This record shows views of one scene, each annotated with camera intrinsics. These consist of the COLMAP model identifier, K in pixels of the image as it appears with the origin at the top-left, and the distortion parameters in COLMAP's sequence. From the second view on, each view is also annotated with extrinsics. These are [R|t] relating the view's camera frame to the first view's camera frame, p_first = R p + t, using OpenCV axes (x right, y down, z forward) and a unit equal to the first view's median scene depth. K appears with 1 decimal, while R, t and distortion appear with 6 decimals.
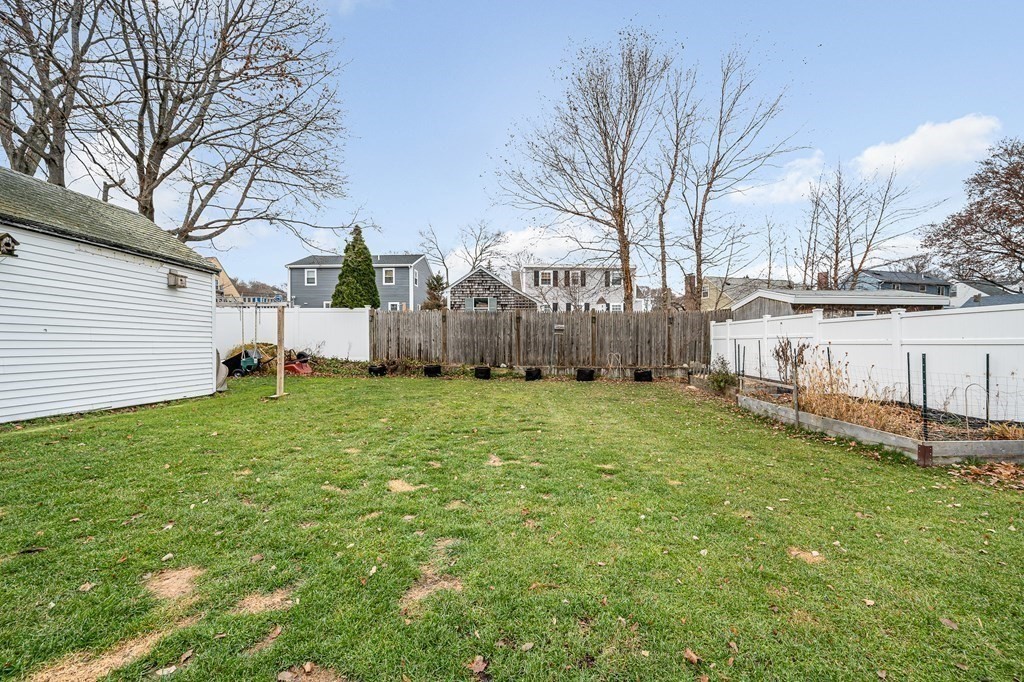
lens RADIAL K [[421.0, 0, 524.7], [0, 421.0, 341.5], [0, 0, 1]] dist [0.000112, -0.000215]
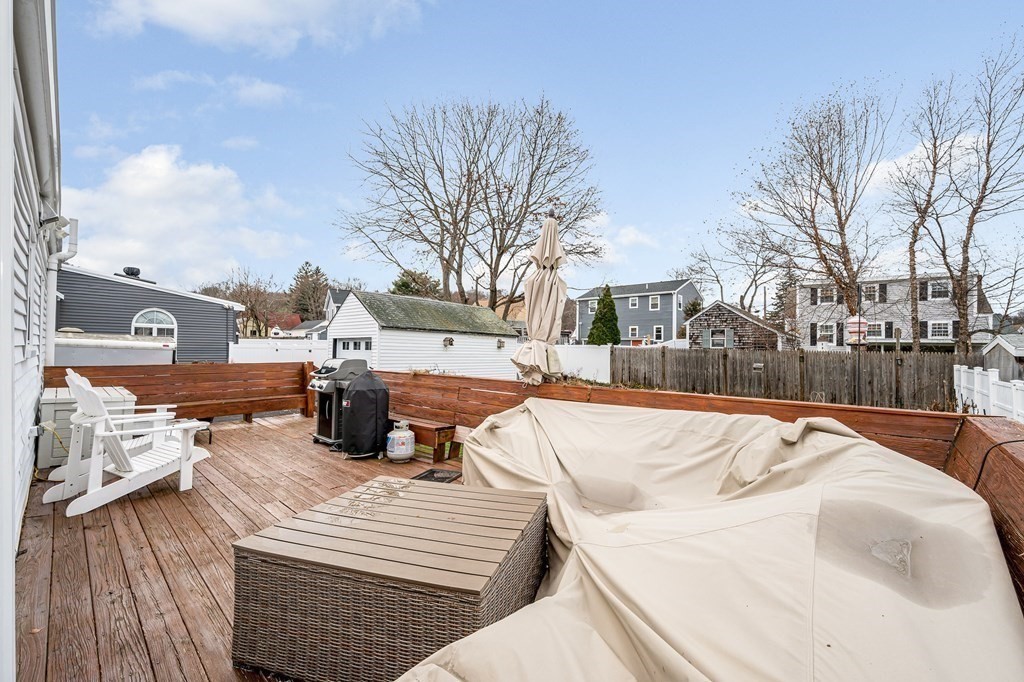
lens RADIAL K [[421.0, 0, 524.7], [0, 421.0, 341.5], [0, 0, 1]] dist [0.000112, -0.000215]
pose [[0.787580, 0.006434, -0.616179, 0.267632], [-0.022349, 0.999586, -0.018129, -0.060353], [0.615807, 0.028049, 0.787397, -0.275962]]
